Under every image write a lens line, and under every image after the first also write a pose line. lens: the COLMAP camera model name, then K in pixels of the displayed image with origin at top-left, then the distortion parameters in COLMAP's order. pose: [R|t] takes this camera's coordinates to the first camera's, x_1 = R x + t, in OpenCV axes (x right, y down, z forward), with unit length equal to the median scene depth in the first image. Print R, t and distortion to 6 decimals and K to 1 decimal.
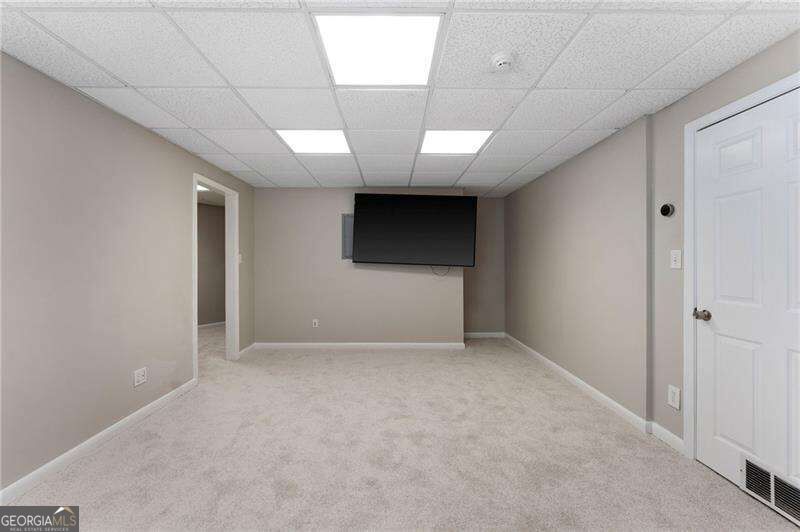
lens RADIAL K [[325.8, 0, 398.9], [0, 325.8, 262.1], [0, 0, 1]] dist [-0.000529, -0.000431]
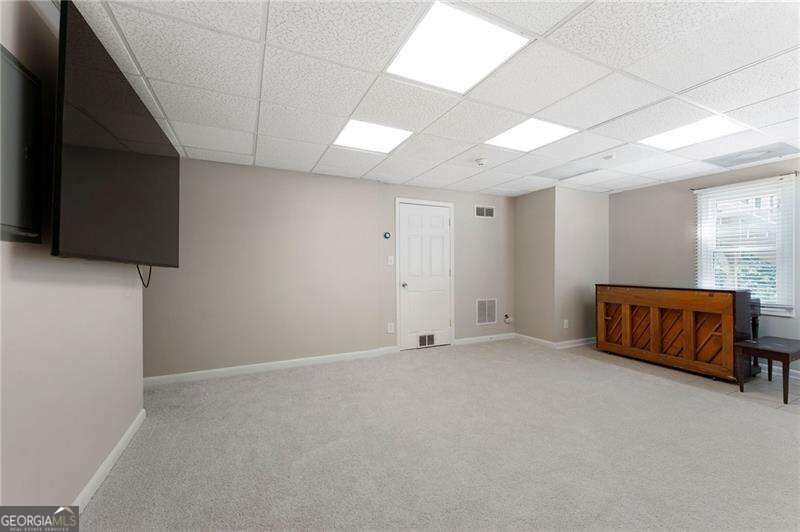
lens RADIAL K [[325.8, 0, 400.8], [0, 325.8, 262.7], [0, 0, 1]] dist [-0.000529, -0.000431]
pose [[-0.418024, 0.002564, 0.908432, -1.027576], [0.005845, 0.999983, -0.000133, 0.004914], [-0.908417, 0.005254, -0.418032, 1.789050]]
